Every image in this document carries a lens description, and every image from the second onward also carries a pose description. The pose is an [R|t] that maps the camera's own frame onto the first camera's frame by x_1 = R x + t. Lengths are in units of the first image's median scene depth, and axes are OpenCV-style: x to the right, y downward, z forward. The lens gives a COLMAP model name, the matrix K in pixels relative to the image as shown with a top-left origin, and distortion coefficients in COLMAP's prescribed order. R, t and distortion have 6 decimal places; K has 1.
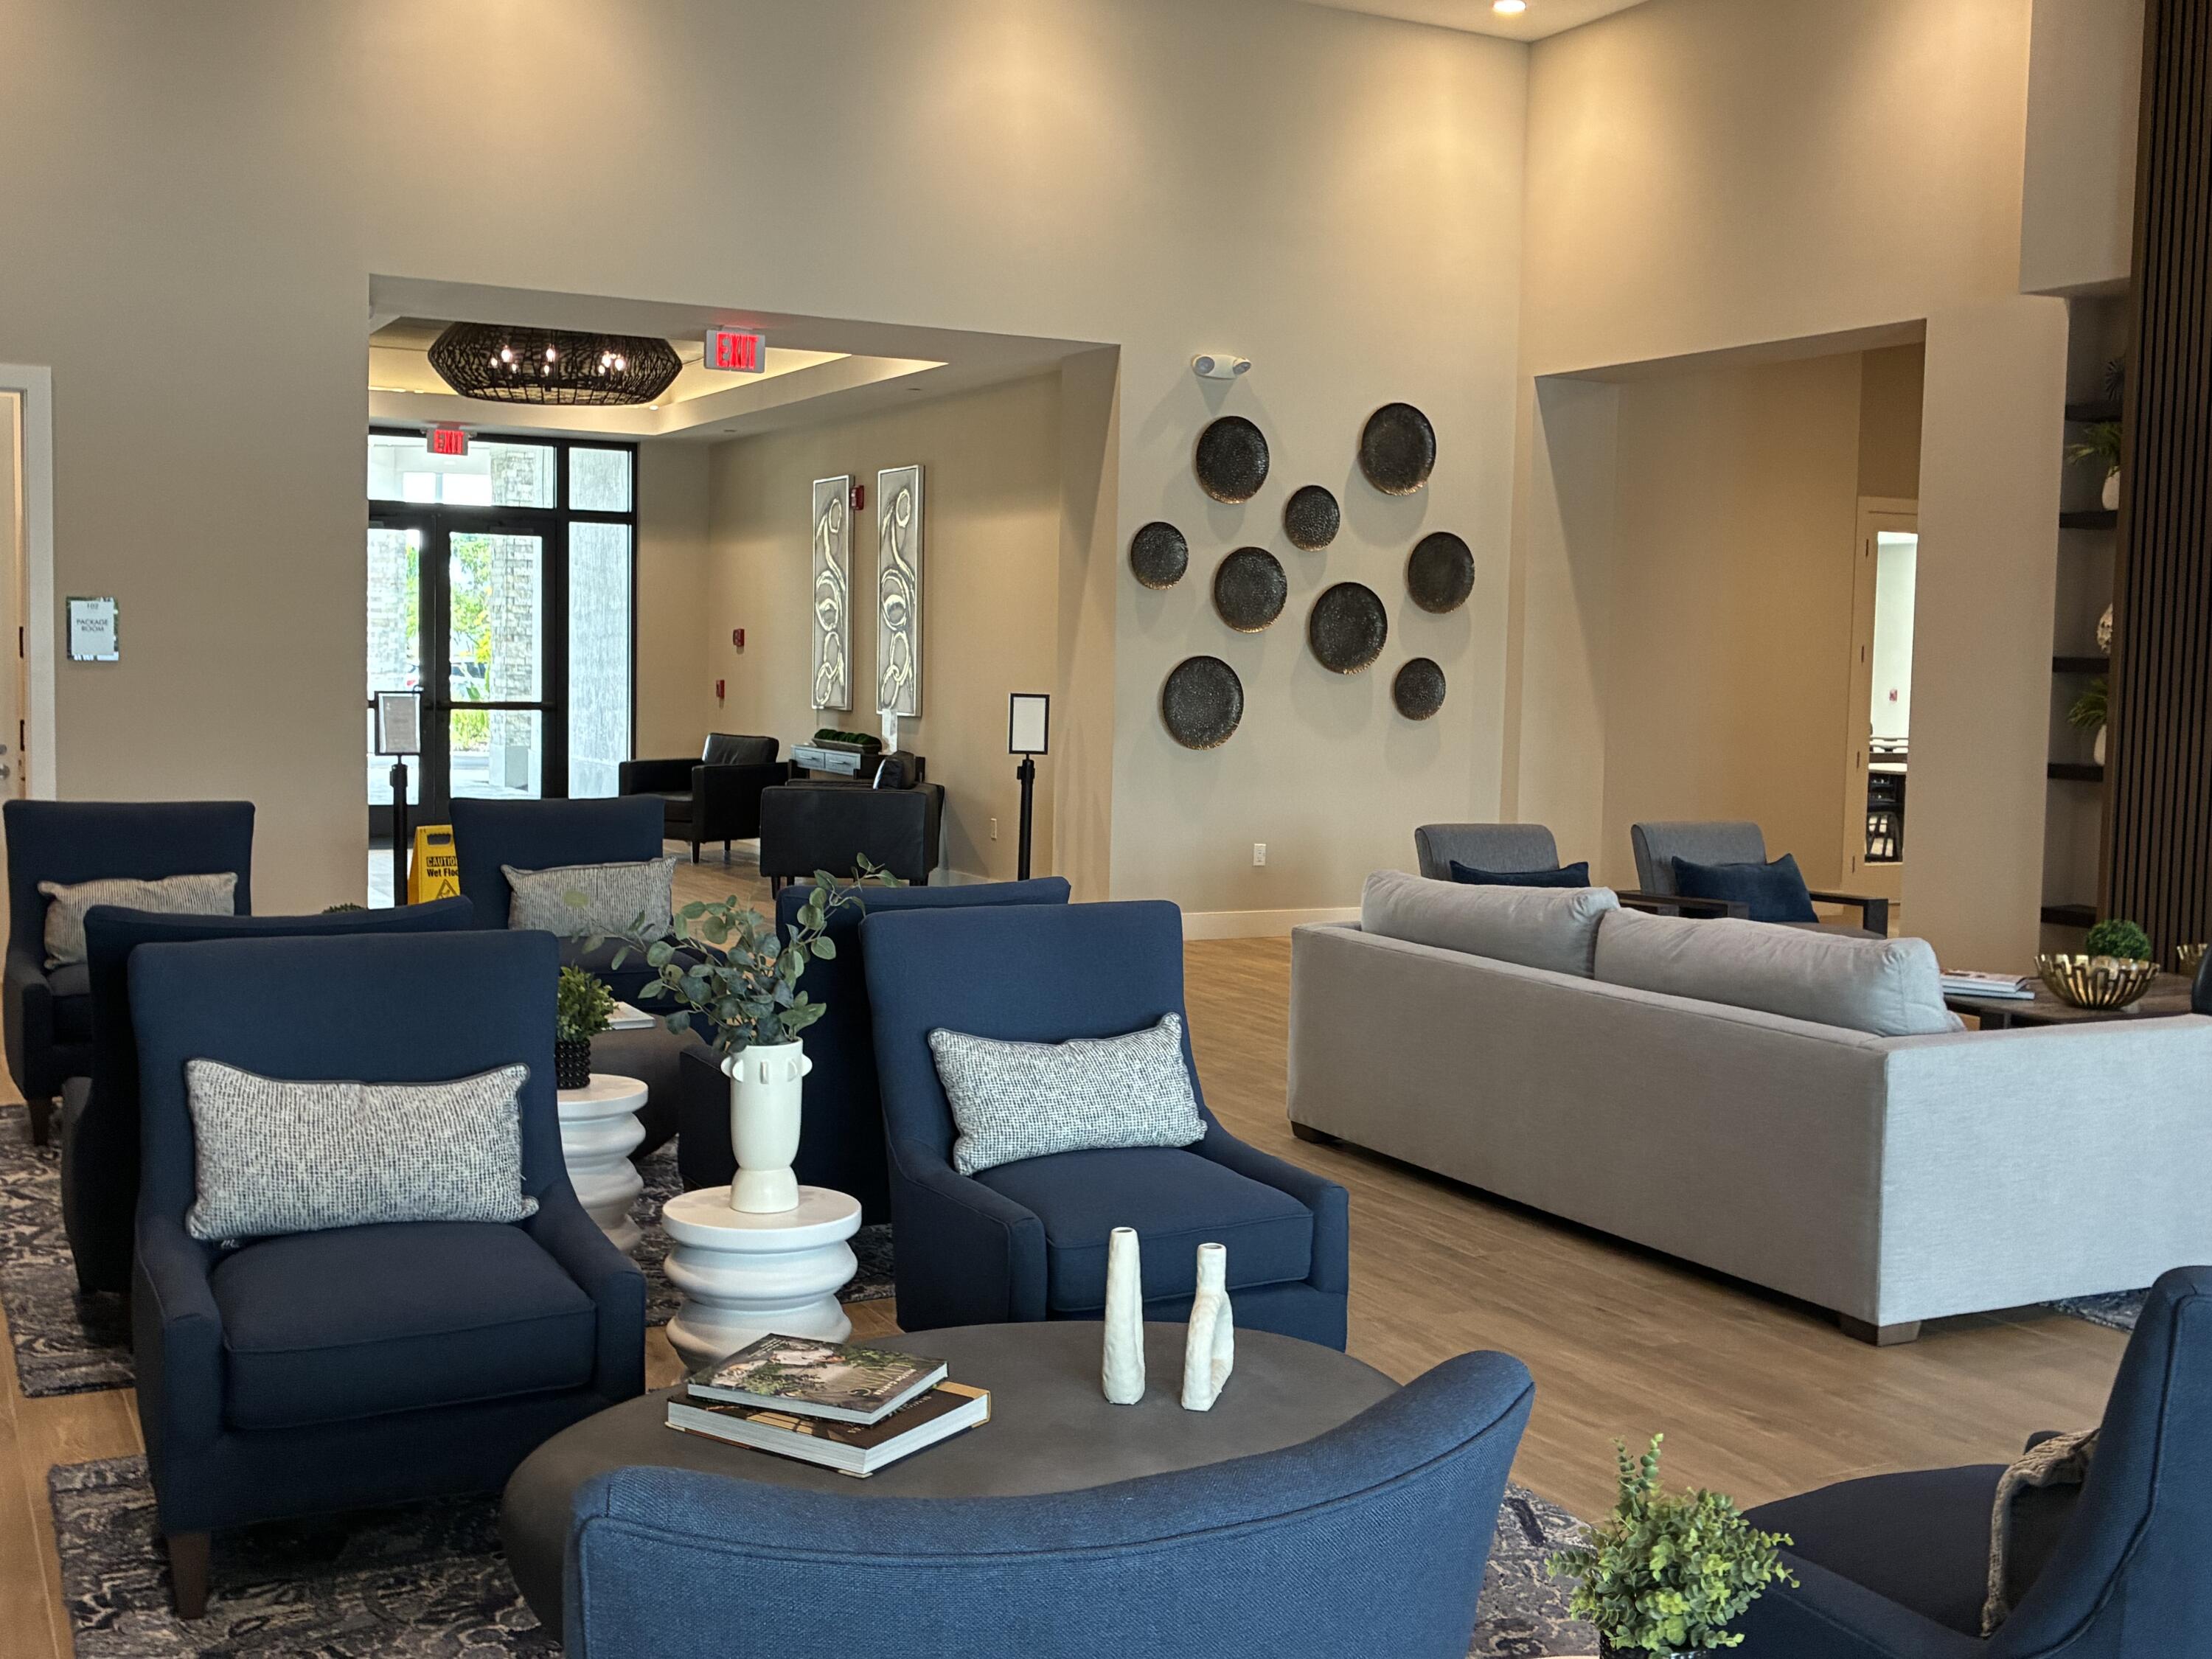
lens RADIAL K [[2313.6, 0, 1107.4], [0, 2313.6, 842.2], [0, 0, 1]] dist [0.025548, 0.000000]
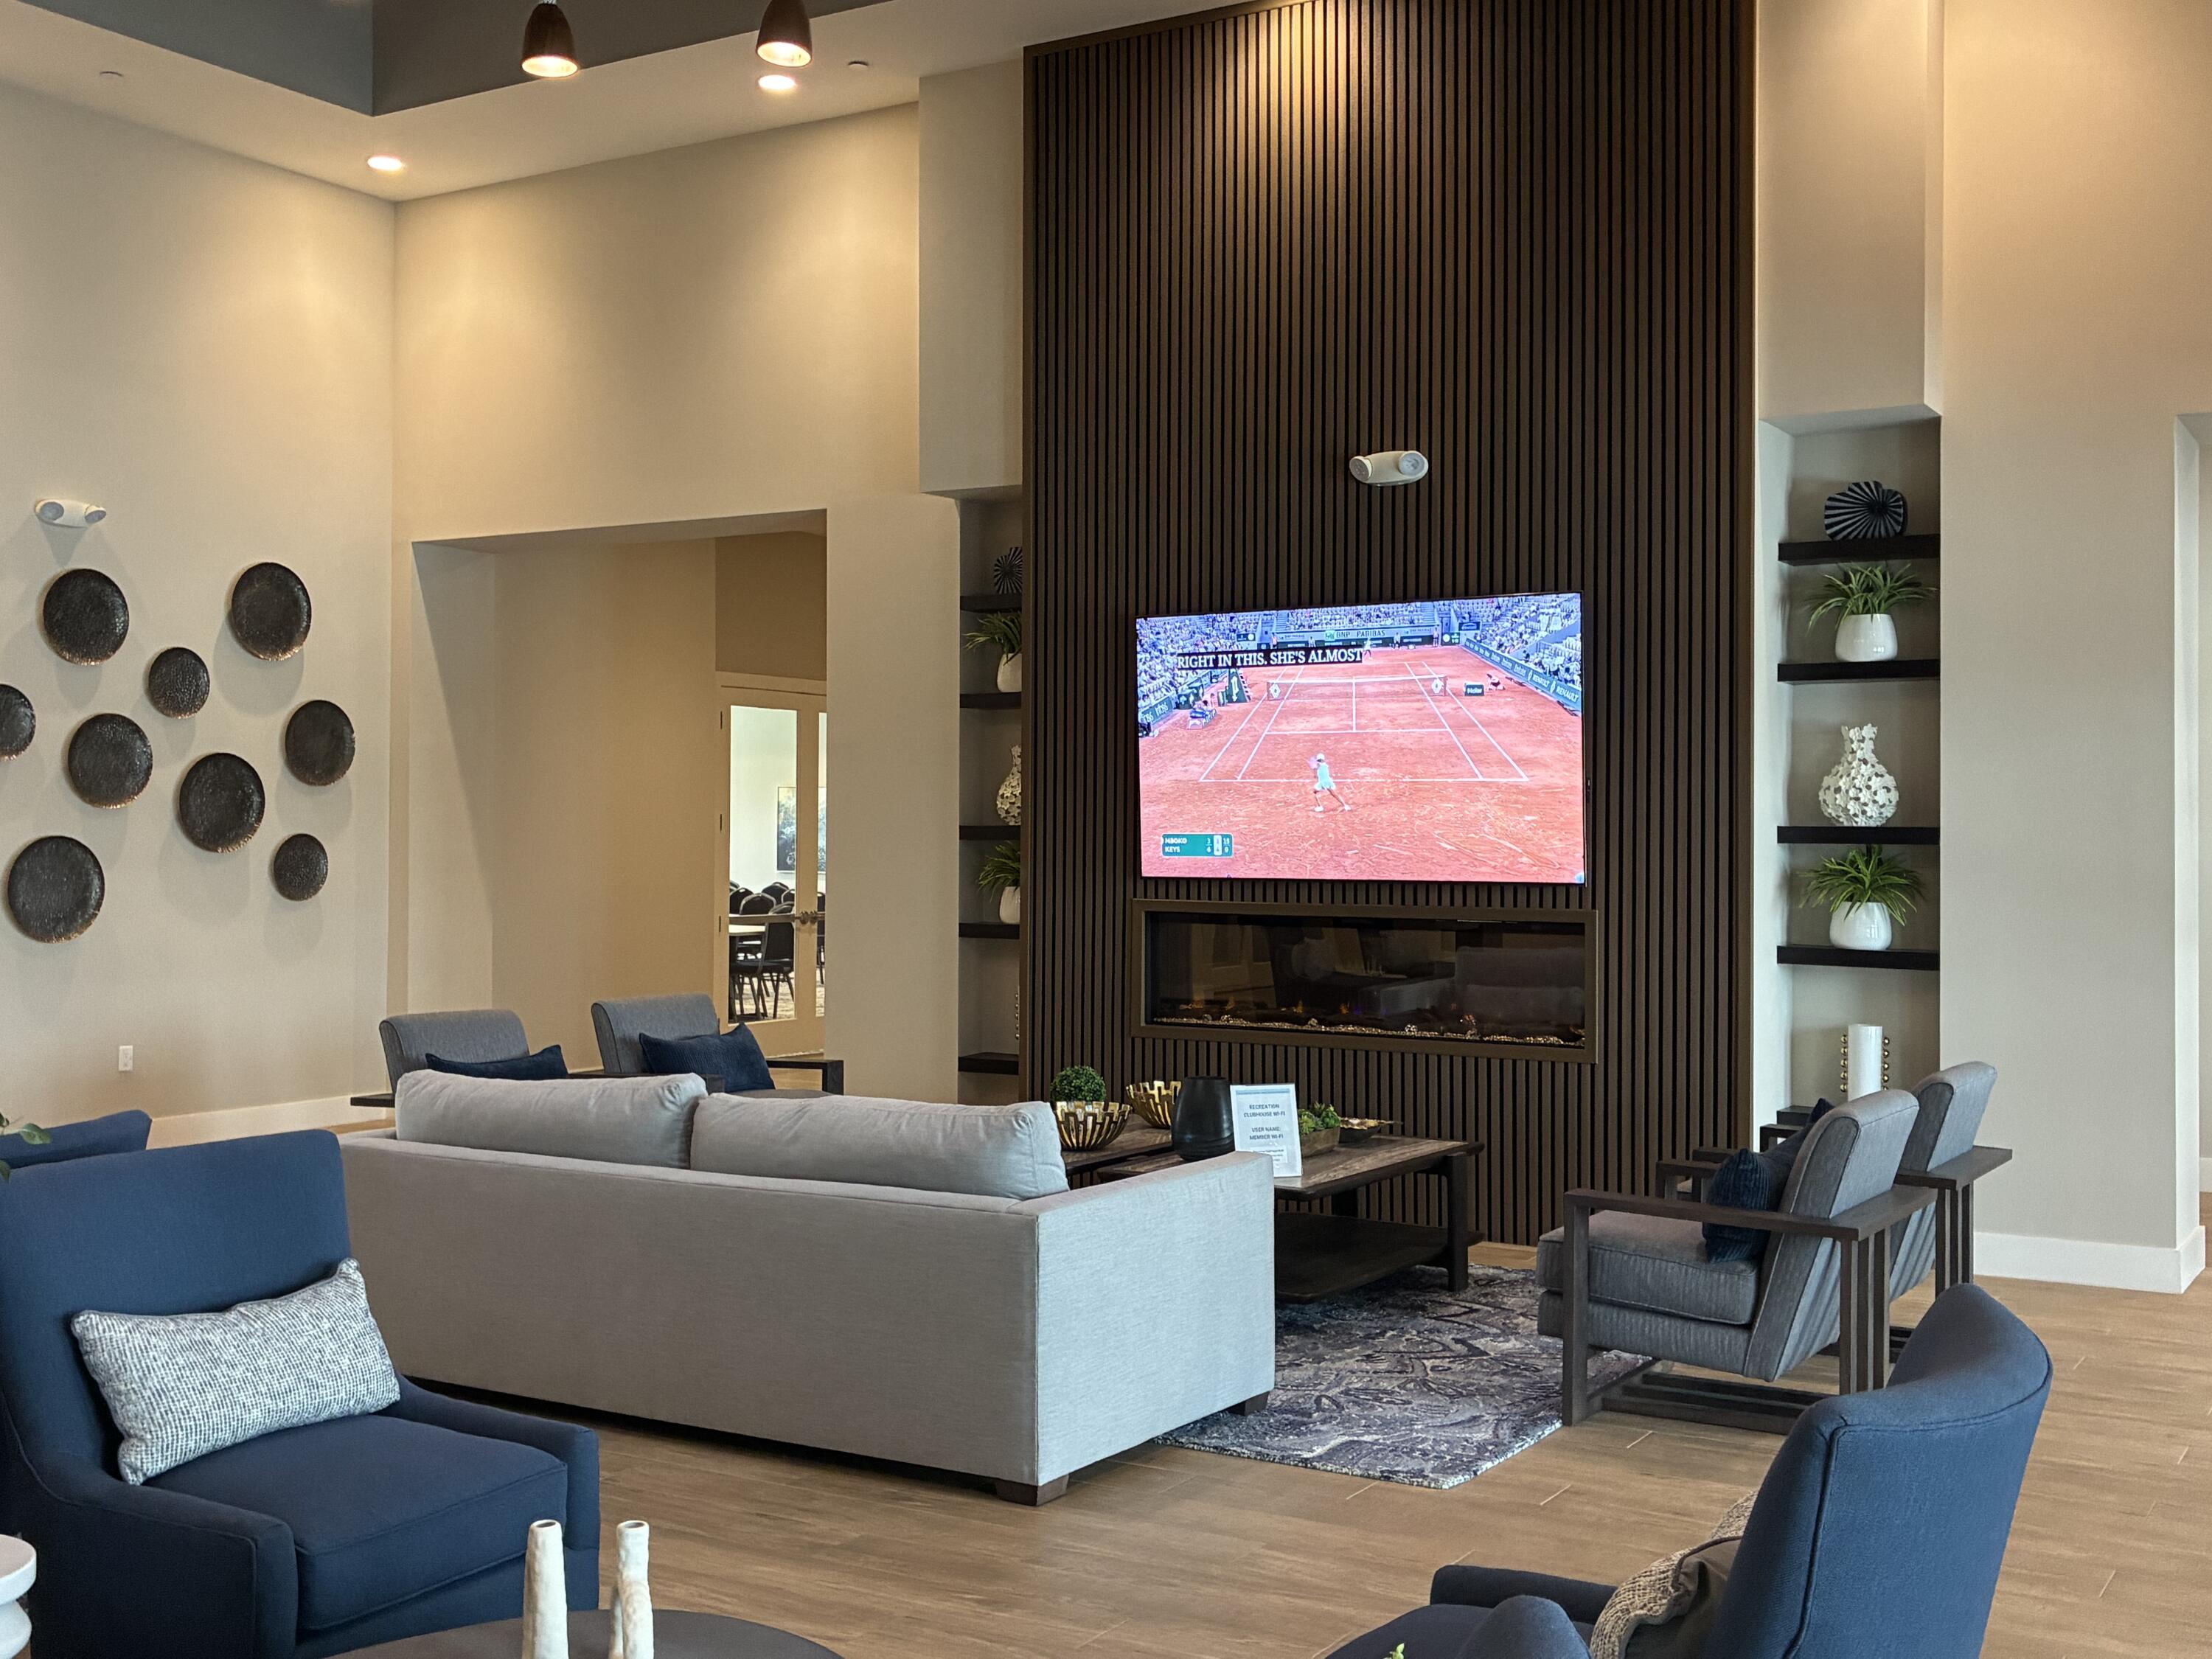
lens RADIAL K [[2313.6, 0, 1107.7], [0, 2313.6, 815.9], [0, 0, 1]] dist [0.025548, 0.000000]
pose [[0.854218, -0.013954, 0.519728, -0.097214], [0.055781, 0.996330, -0.064930, -0.010672], [-0.516915, 0.084456, 0.851861, 0.047428]]
